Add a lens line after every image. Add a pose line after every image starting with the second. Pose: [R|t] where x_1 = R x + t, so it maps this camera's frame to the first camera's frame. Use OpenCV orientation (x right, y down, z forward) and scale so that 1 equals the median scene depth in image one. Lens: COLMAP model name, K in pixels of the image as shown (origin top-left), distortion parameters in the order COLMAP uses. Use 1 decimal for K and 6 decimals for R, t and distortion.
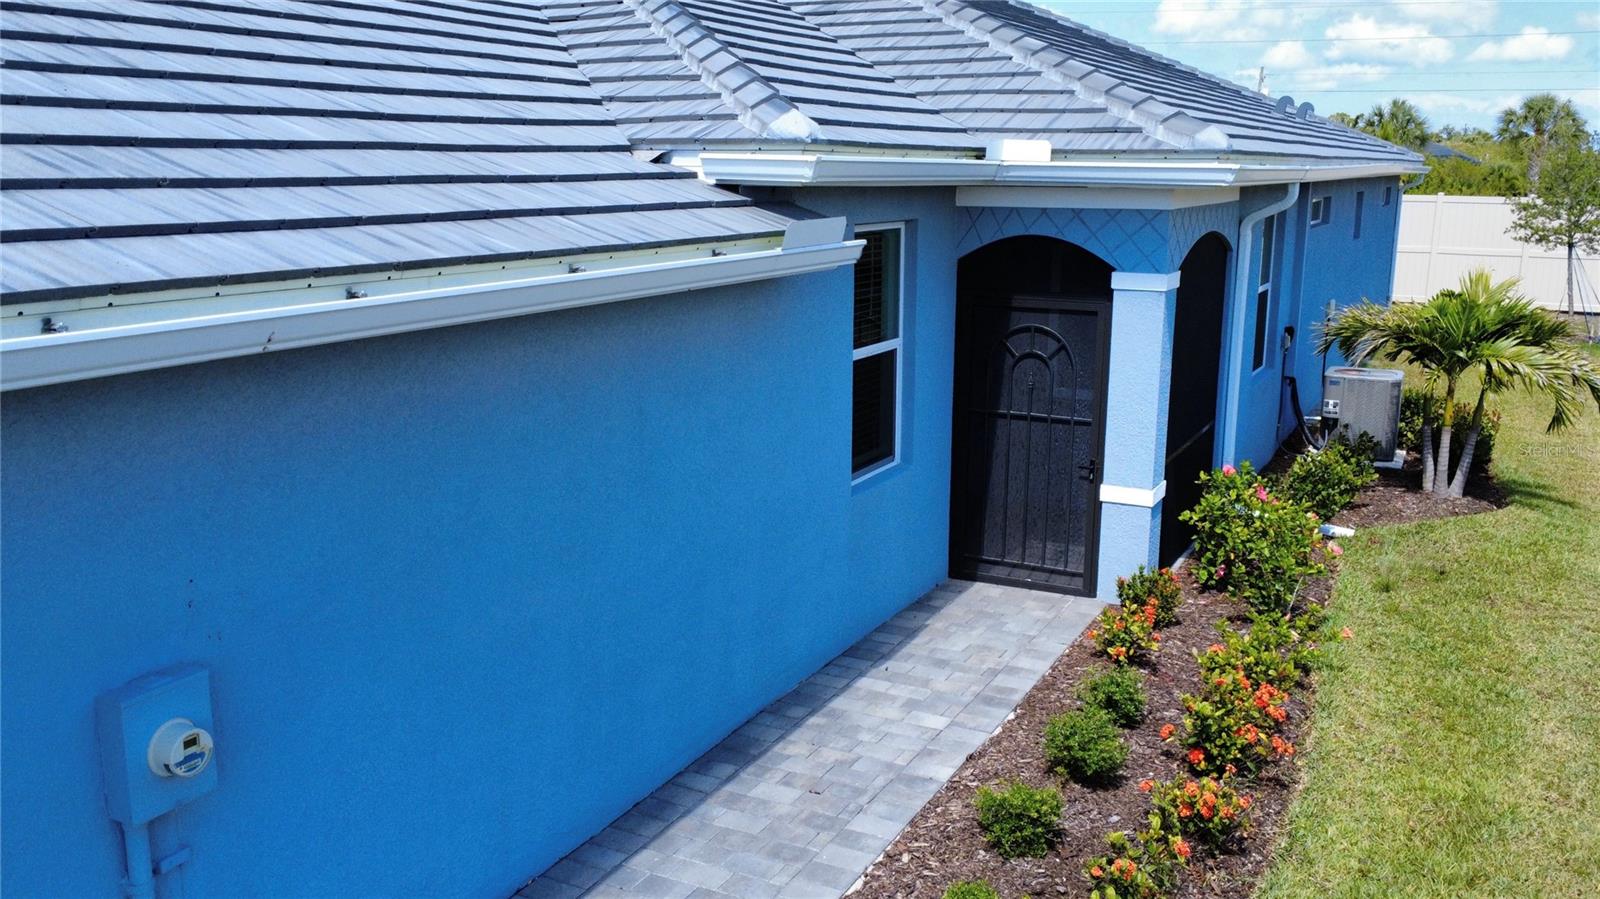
lens RADIAL K [[1330.4, 0, 800.0], [0, 1330.4, 449.5], [0, 0, 1]] dist [0.001465, -0.002260]
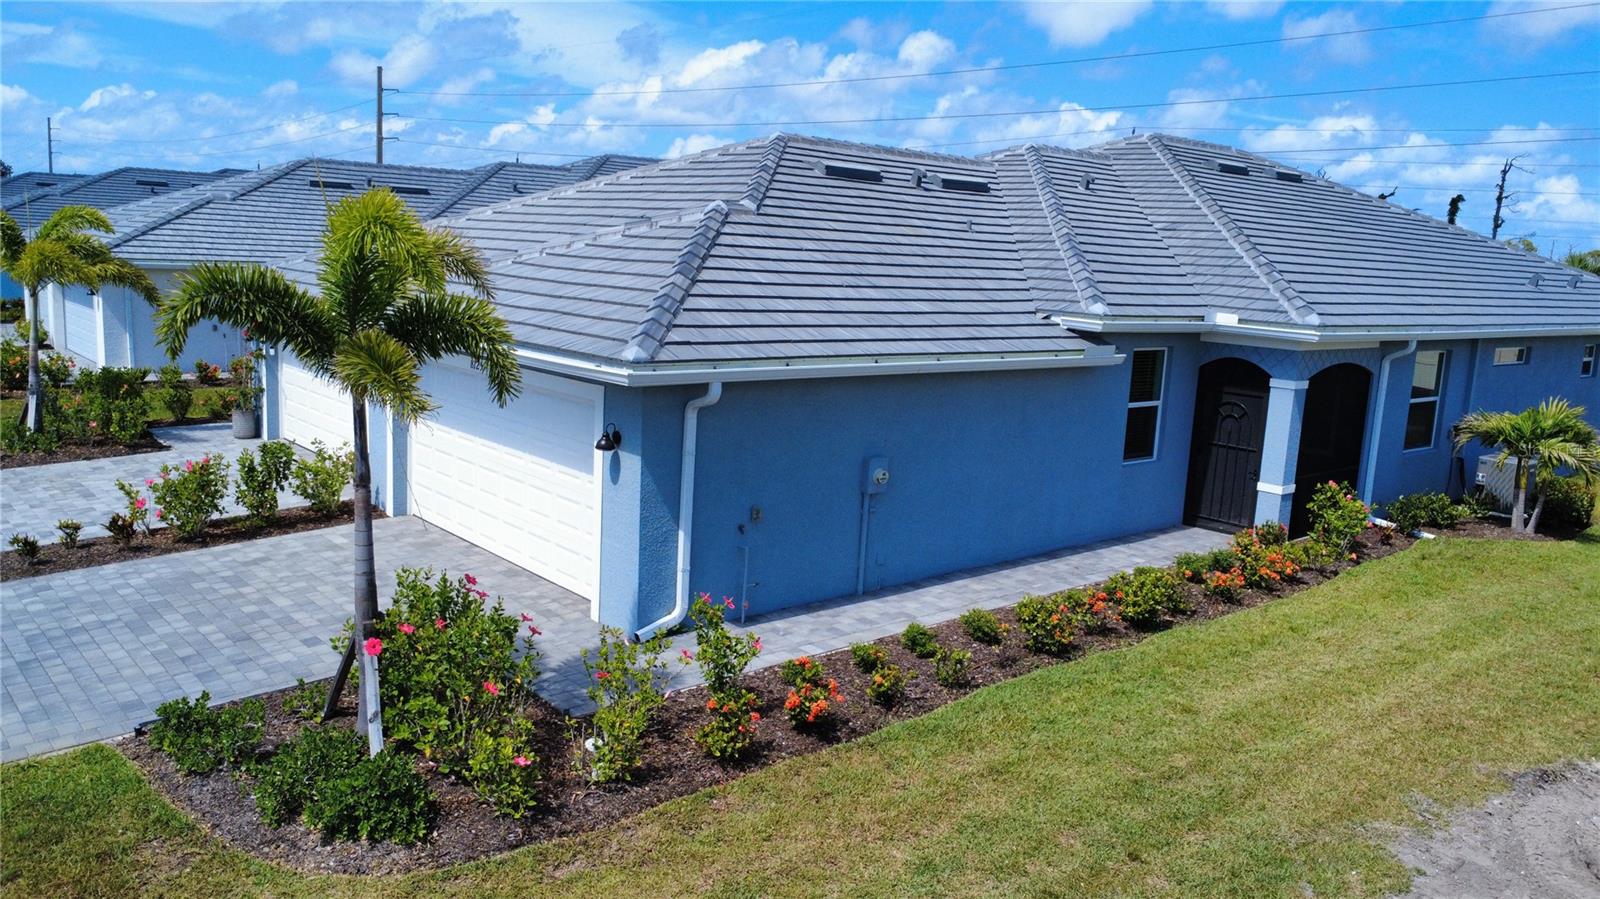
lens RADIAL K [[1211.8, 0, 798.2], [0, 1211.8, 455.8], [0, 0, 1]] dist [0.005997, -0.004378]
pose [[0.929941, 0.104785, -0.352462, 0.228320], [-0.122456, 0.992075, -0.028150, 0.128812], [0.346719, 0.069339, 0.935403, -1.007303]]
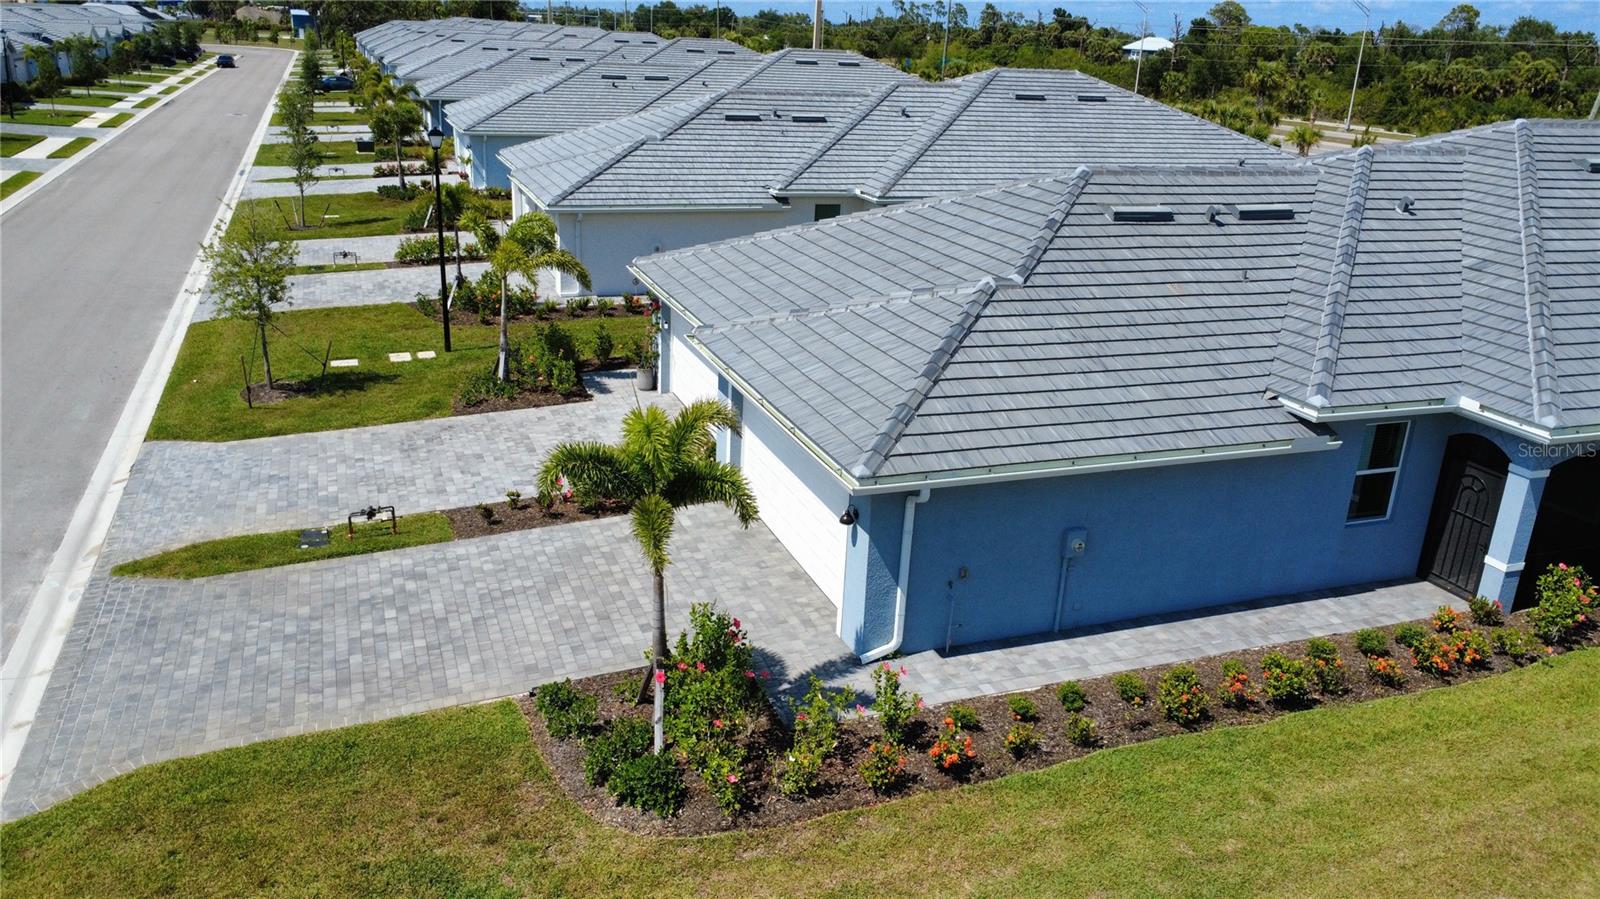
lens RADIAL K [[1211.8, 0, 798.2], [0, 1211.8, 455.8], [0, 0, 1]] dist [0.005997, -0.004378]
pose [[0.745629, 0.249324, -0.617960, 0.587184], [-0.180151, 0.968255, 0.173285, -0.277420], [0.641547, -0.017881, 0.766875, -1.253034]]
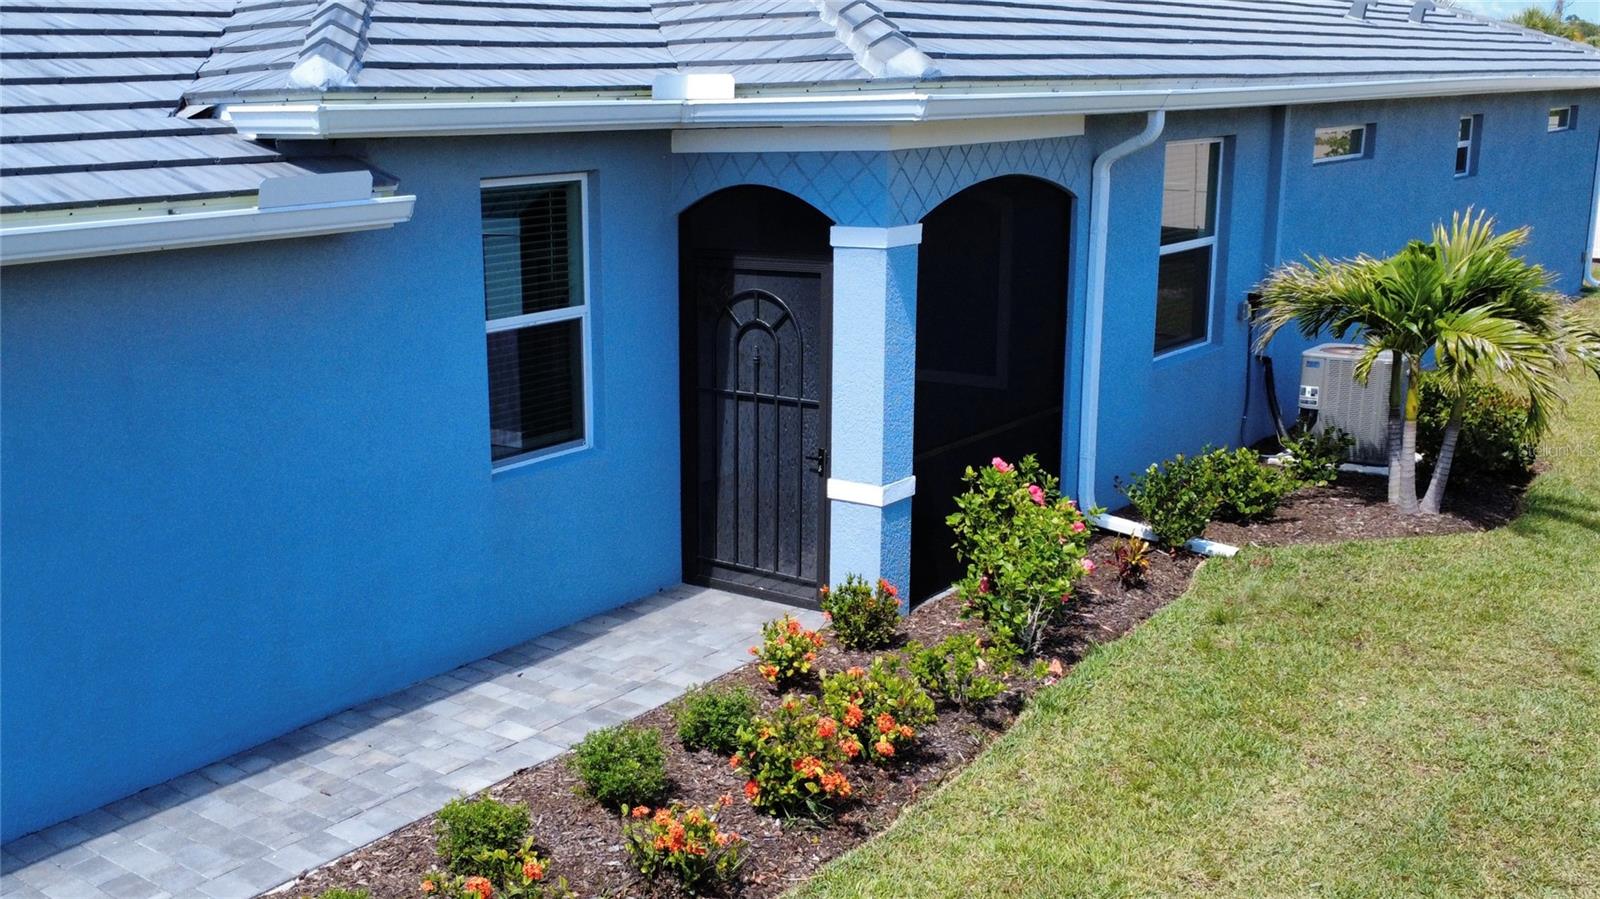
lens RADIAL K [[1561.2, 0, 540.3], [0, 1561.2, 464.7], [0, 0, 1]] dist [-0.005527, 0.018590]
pose [[0.963767, 0.025490, -0.265526, 0.322764], [-0.021748, 0.999619, 0.017025, 0.004975], [0.265858, -0.010634, 0.963954, -0.005566]]
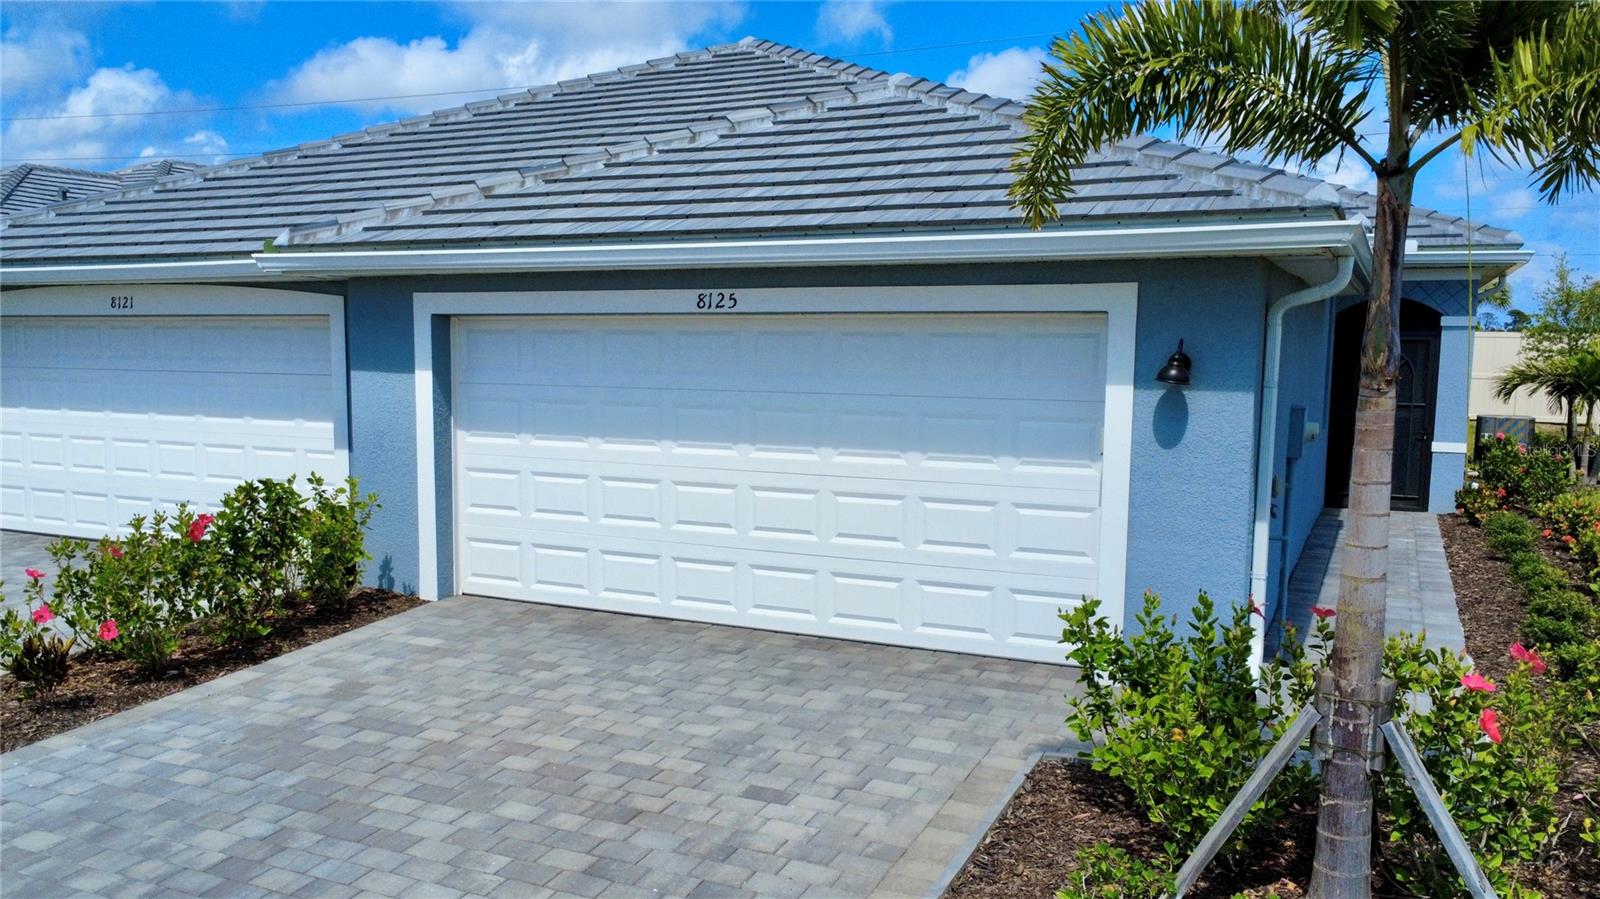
lens RADIAL K [[1320.0, 0, 730.9], [0, 1320.0, 505.6], [0, 0, 1]] dist [0.002969, -0.000140]
pose [[0.999774, -0.000101, 0.021243, -0.730073], [0.001934, 0.996269, -0.086284, 0.259815], [-0.021155, 0.086305, 0.996044, -0.679273]]
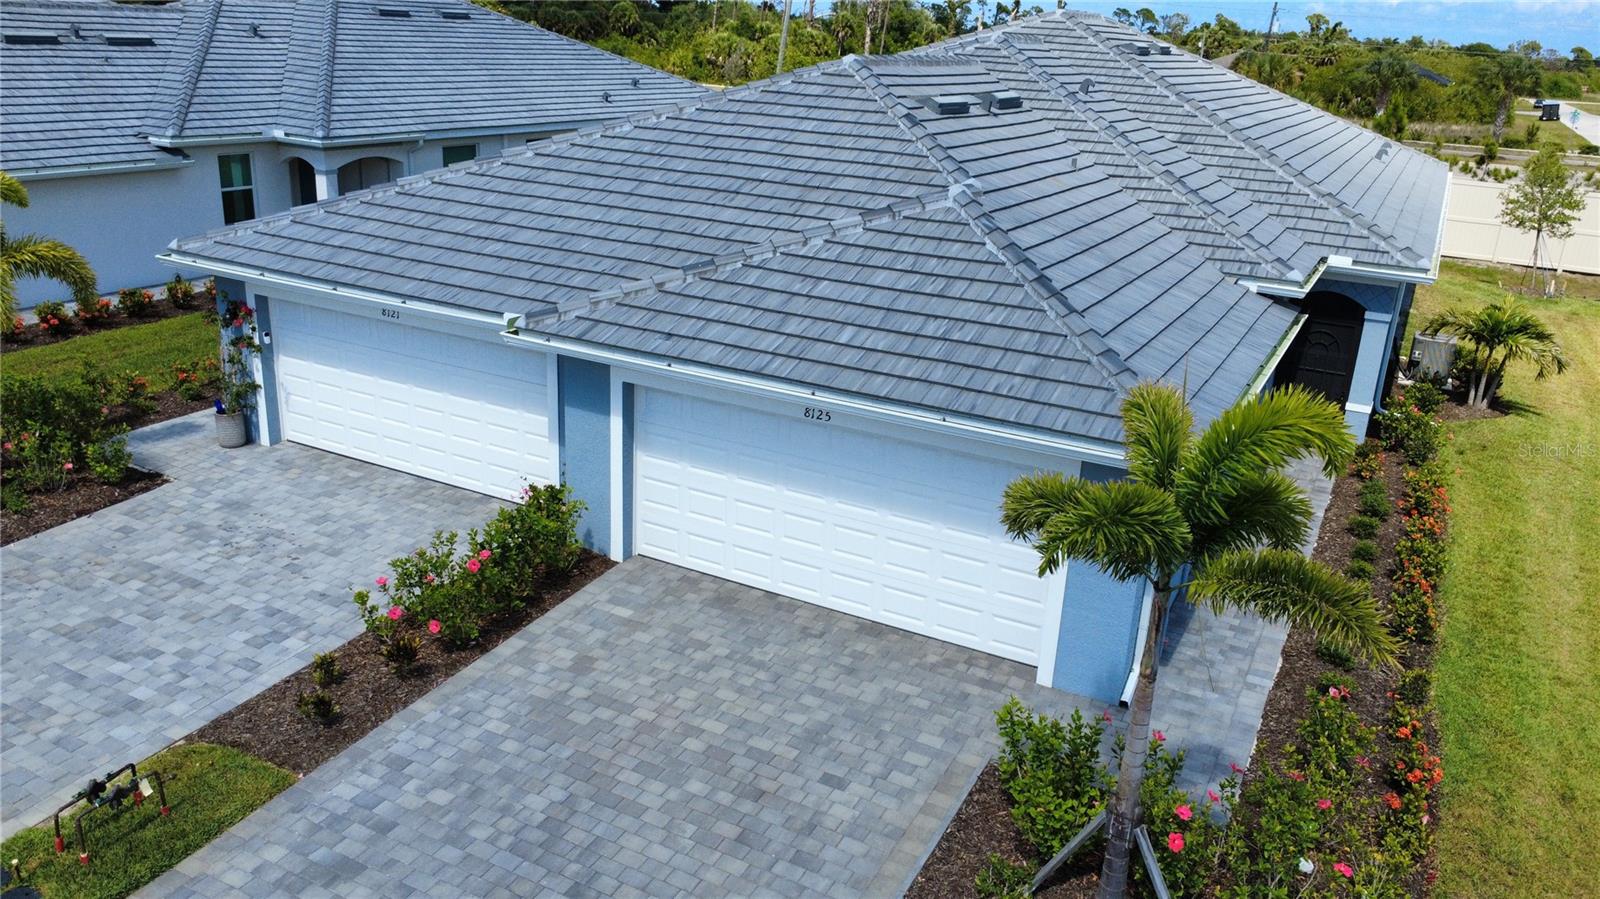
lens RADIAL K [[1211.8, 0, 798.2], [0, 1211.8, 455.8], [0, 0, 1]] dist [0.005997, -0.004378]
pose [[0.998993, 0.041820, 0.016236, -0.762433], [-0.043553, 0.990879, 0.127519, -0.110422], [-0.010755, -0.128098, 0.991703, -1.088895]]
